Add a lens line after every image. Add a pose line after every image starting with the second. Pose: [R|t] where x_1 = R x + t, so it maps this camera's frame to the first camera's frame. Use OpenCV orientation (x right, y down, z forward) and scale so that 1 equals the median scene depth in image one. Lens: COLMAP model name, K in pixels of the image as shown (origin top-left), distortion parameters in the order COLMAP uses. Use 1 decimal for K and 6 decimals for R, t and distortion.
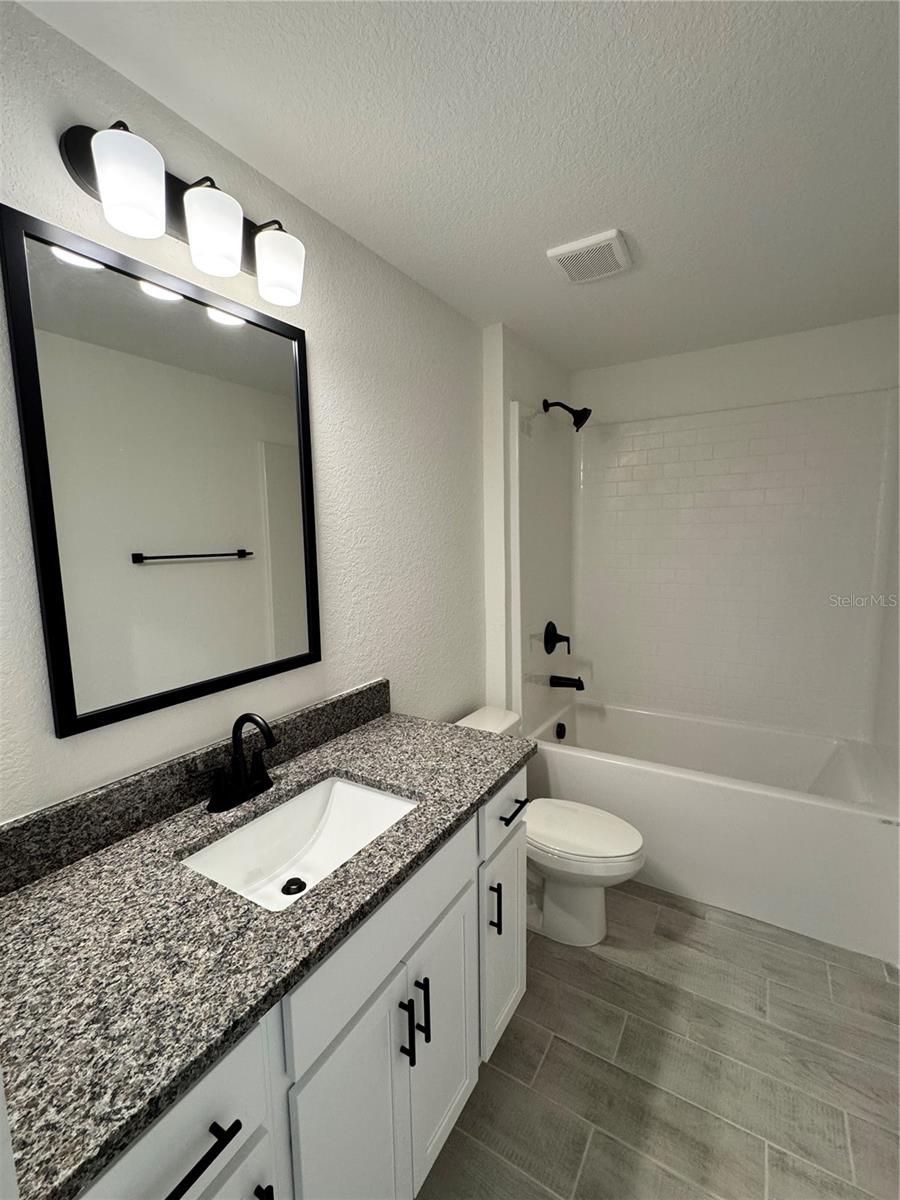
lens RADIAL K [[519.6, 0, 450.0], [0, 519.6, 600.0], [0, 0, 1]] dist [0.000250, 0.000022]
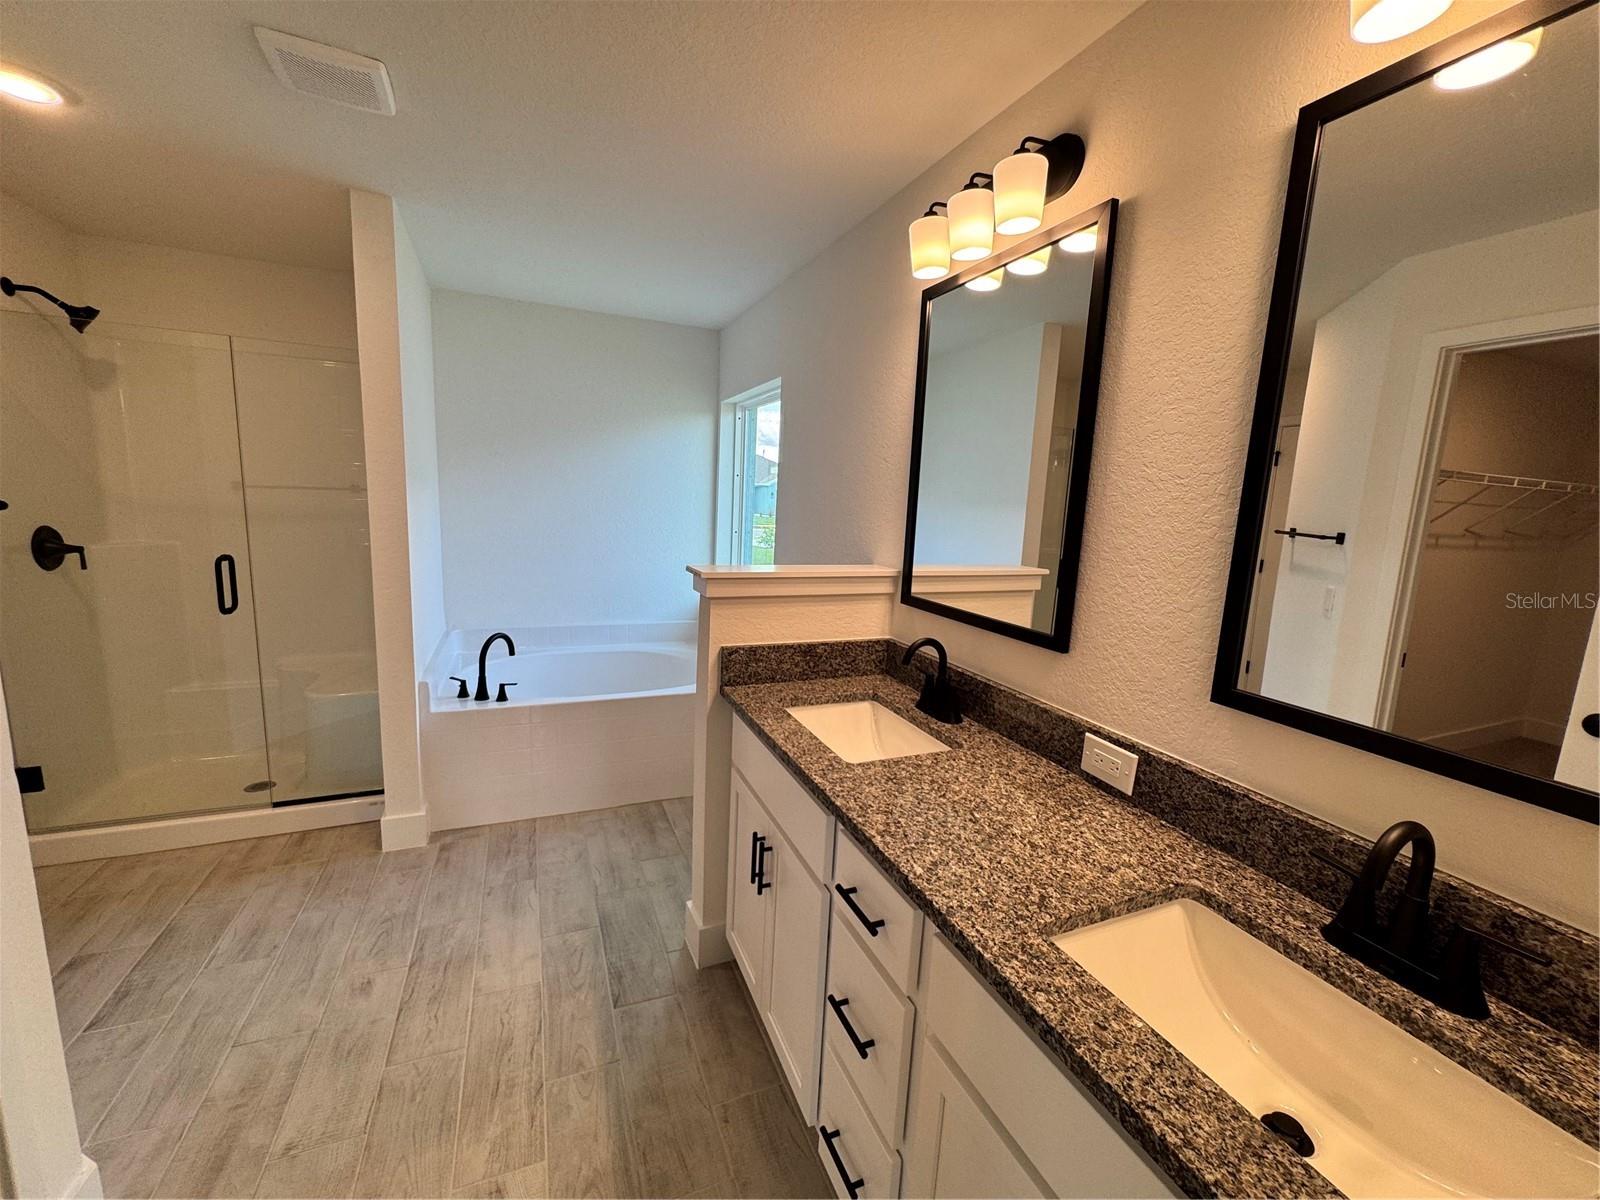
lens RADIAL K [[642.0, 0, 800.0], [0, 642.0, 600.0], [0, 0, 1]] dist [-0.001014, -0.000147]
pose [[-0.580565, 0.130008, -0.803767, 0.768627], [-0.125040, 0.961223, 0.245794, -0.149703], [0.804555, 0.243203, -0.541796, 1.275413]]
